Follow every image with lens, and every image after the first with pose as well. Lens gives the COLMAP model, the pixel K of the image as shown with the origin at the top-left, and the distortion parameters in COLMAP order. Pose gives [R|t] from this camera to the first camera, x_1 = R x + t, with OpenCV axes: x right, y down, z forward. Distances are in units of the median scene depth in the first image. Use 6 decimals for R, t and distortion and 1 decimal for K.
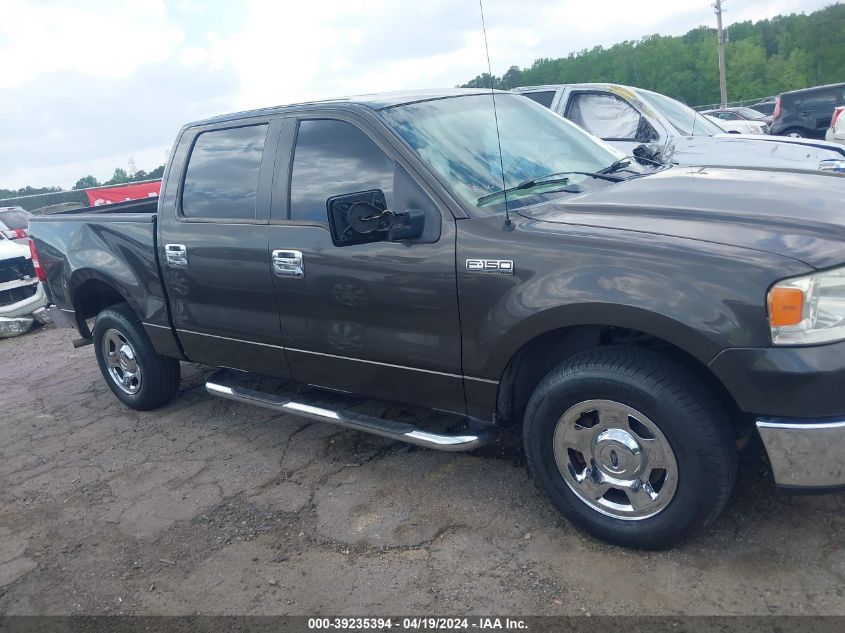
lens RADIAL K [[675.1, 0, 422.5], [0, 675.1, 316.5], [0, 0, 1]] dist [-0.008796, -0.007506]
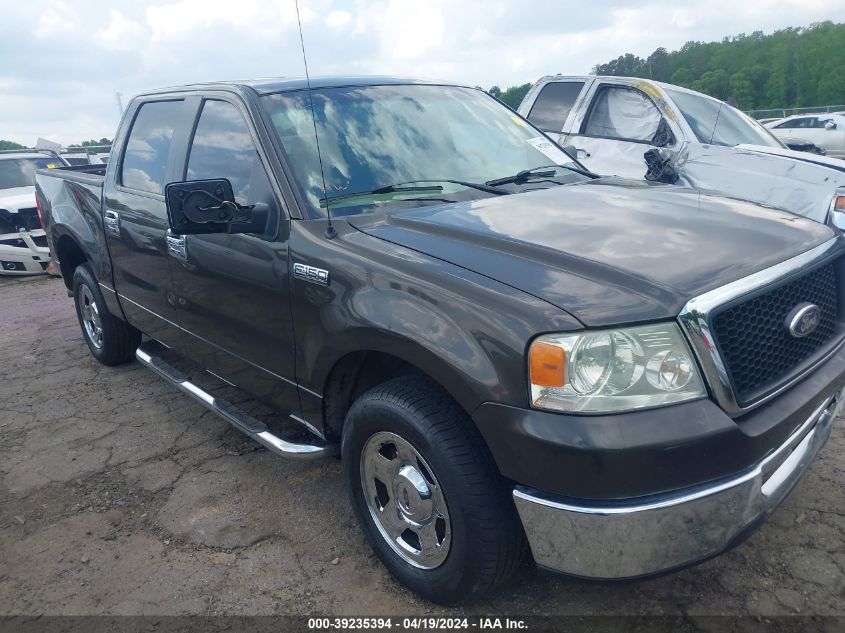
lens RADIAL K [[672.3, 0, 422.5], [0, 672.3, 316.5], [0, 0, 1]] dist [0.005669, -0.006231]
pose [[0.979140, 0.124461, -0.160604, 0.235026], [-0.118410, 0.991864, 0.046752, -0.044687], [0.165116, -0.026760, 0.985911, 0.060037]]
